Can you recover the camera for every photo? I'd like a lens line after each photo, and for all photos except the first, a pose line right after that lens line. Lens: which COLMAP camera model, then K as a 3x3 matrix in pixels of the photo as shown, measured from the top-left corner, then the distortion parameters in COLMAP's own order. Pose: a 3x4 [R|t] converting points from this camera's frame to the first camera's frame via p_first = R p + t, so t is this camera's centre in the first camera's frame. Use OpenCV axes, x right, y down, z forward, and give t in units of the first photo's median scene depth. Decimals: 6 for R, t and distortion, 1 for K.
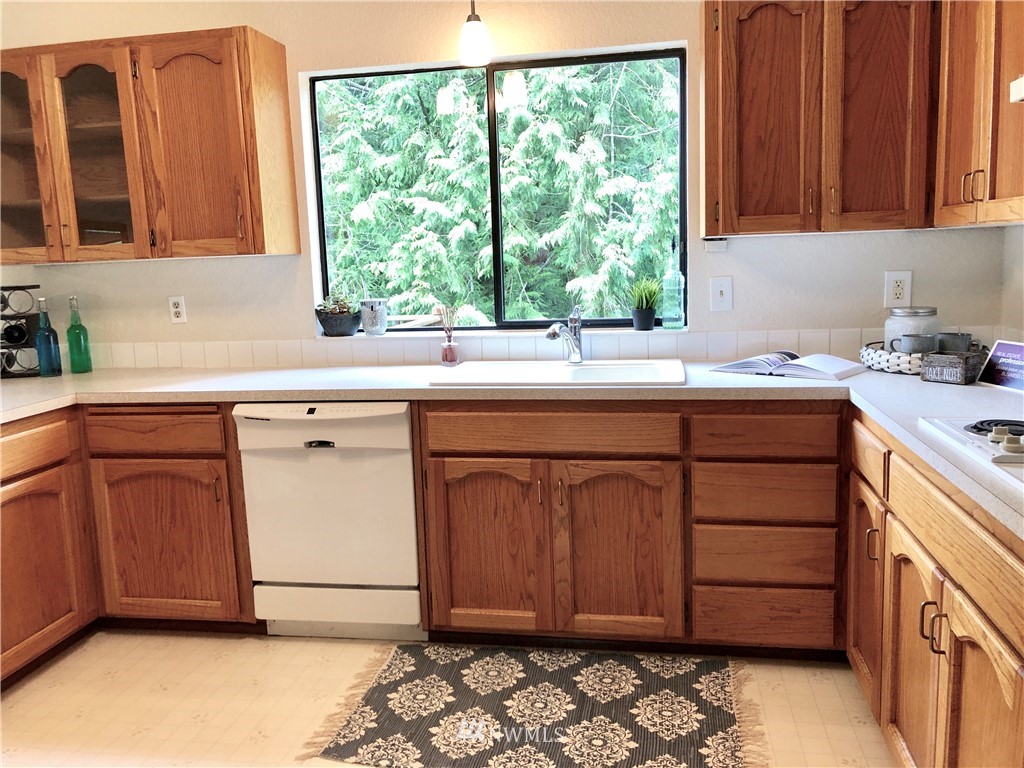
lens RADIAL K [[848.5, 0, 497.4], [0, 848.5, 374.2], [0, 0, 1]] dist [0.068263, -0.115565]
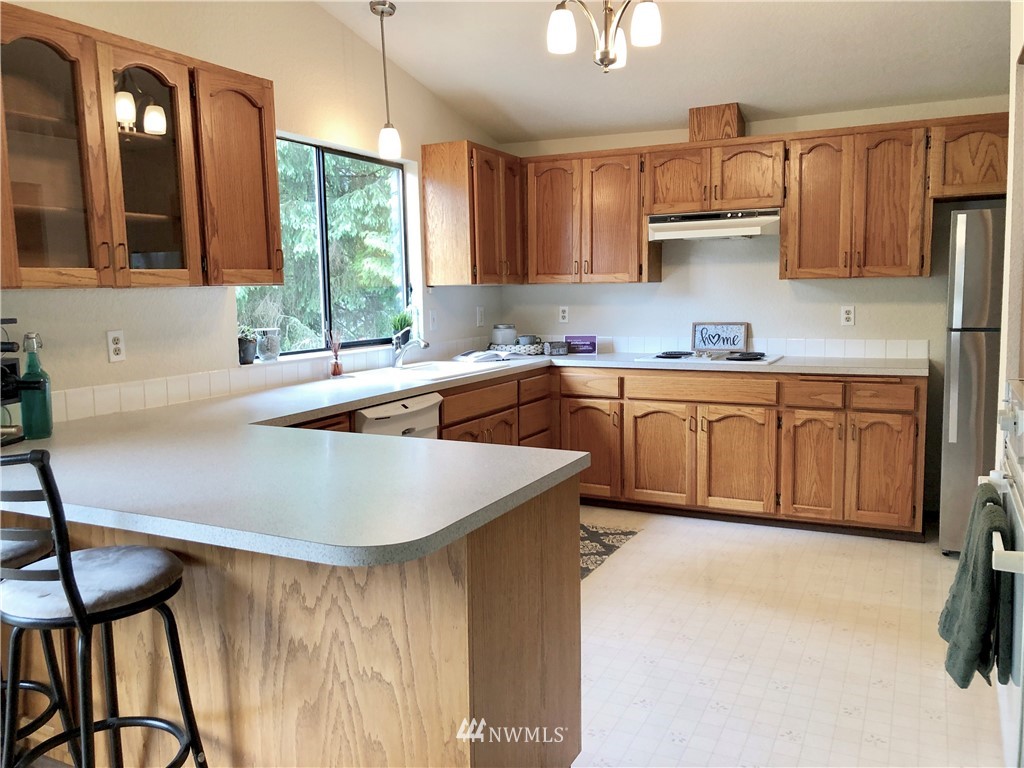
lens RADIAL K [[848.5, 0, 497.4], [0, 848.5, 374.2], [0, 0, 1]] dist [0.068263, -0.115565]
pose [[0.281036, -0.066809, 0.957369, -1.206388], [0.141611, 0.989541, 0.027484, -0.017430], [-0.949192, 0.127850, 0.287557, 0.417511]]
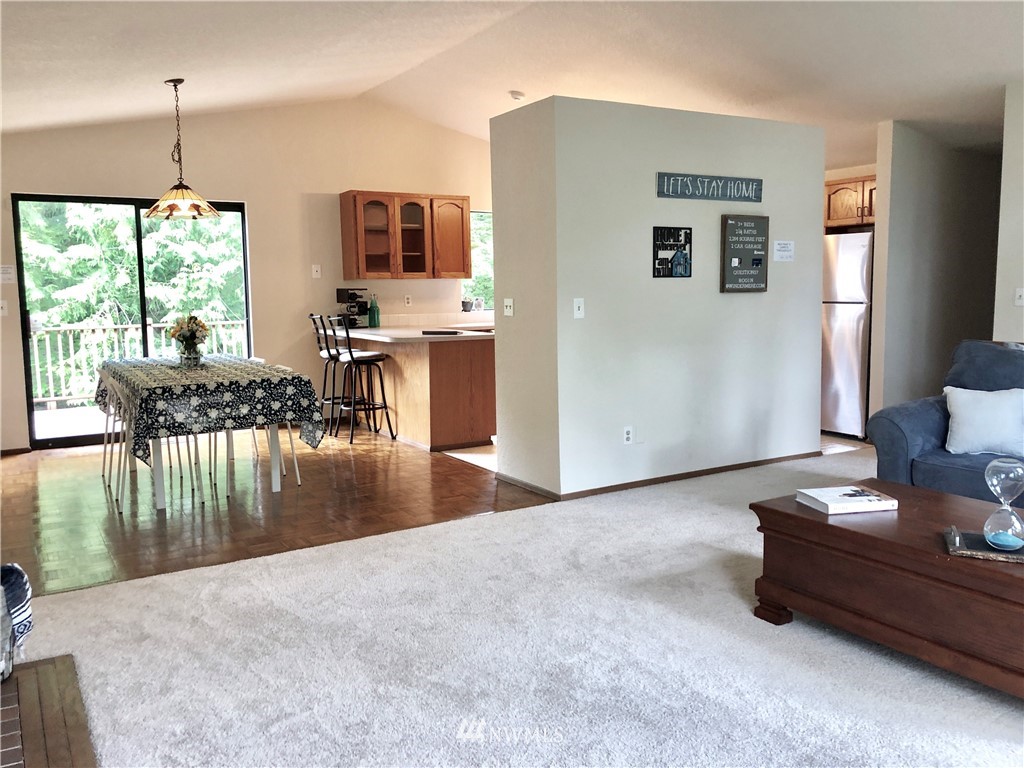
lens RADIAL K [[848.5, 0, 497.4], [0, 848.5, 374.2], [0, 0, 1]] dist [0.068263, -0.115565]
pose [[0.744473, -0.040674, 0.666412, -1.932090], [0.079055, 0.996491, -0.027495, 0.232068], [-0.662956, 0.073152, 0.745076, -0.991448]]
